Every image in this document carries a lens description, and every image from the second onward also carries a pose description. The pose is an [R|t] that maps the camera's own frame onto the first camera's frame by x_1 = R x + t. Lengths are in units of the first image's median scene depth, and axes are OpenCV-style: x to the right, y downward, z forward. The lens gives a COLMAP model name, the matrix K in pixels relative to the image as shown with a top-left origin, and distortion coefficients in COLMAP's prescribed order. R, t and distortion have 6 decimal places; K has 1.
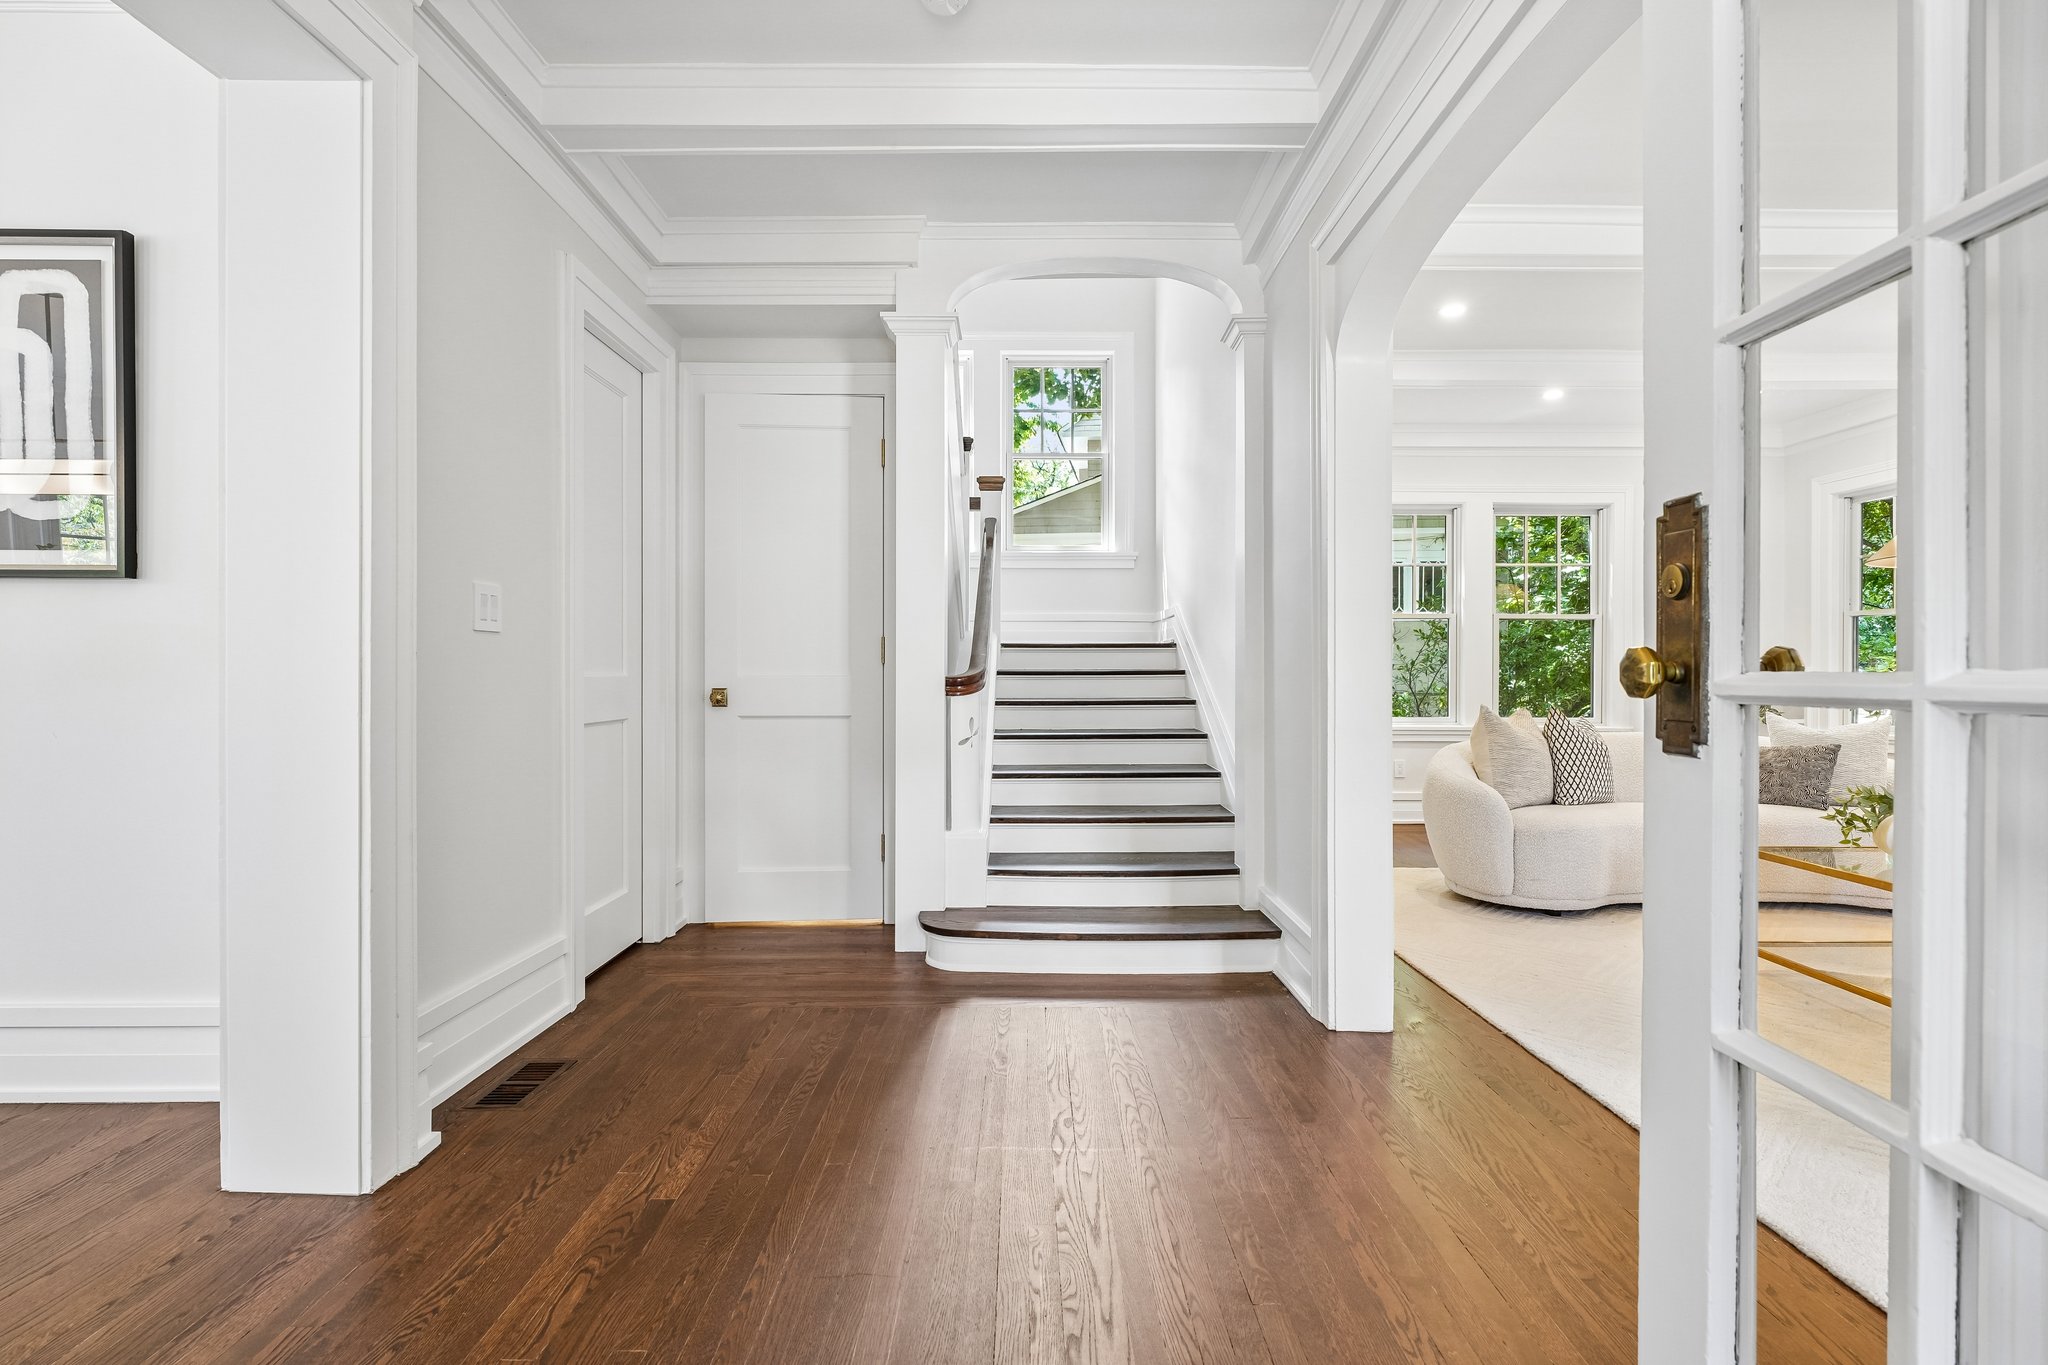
lens RADIAL K [[931.5, 0, 1024.0], [0, 931.5, 682.5], [0, 0, 1]] dist [0.002202, 0.000280]
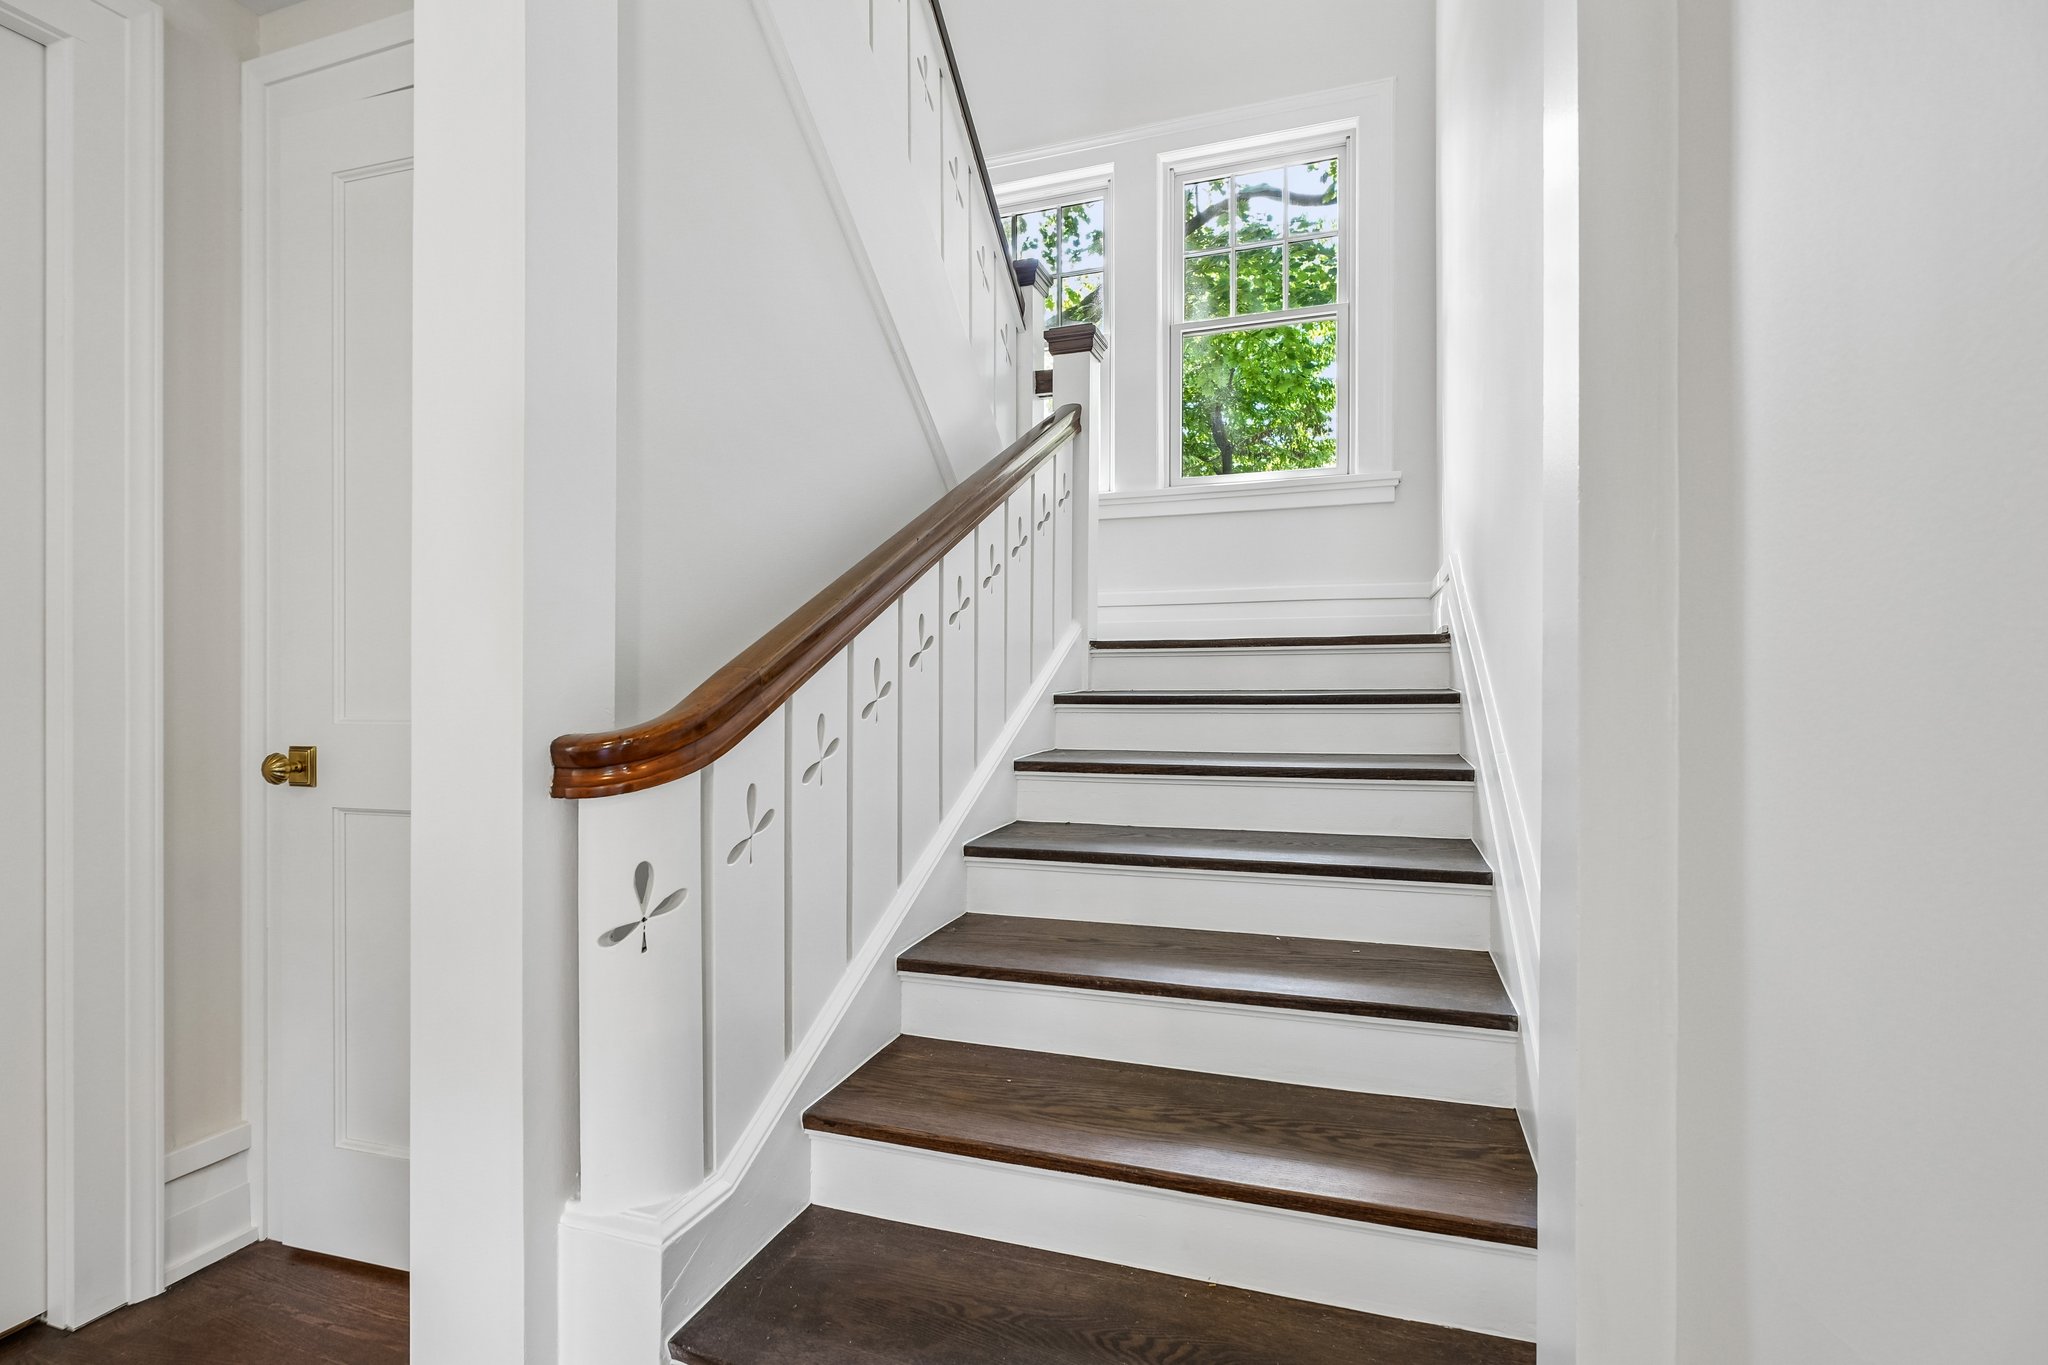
lens RADIAL K [[983.8, 0, 1024.0], [0, 983.8, 682.5], [0, 0, 1]] dist [-0.000594, 0.000001]
pose [[0.945894, -0.003903, -0.324453, 0.122349], [0.002050, 0.999980, -0.006055, -0.015435], [0.324470, 0.005063, 0.945882, 0.466774]]
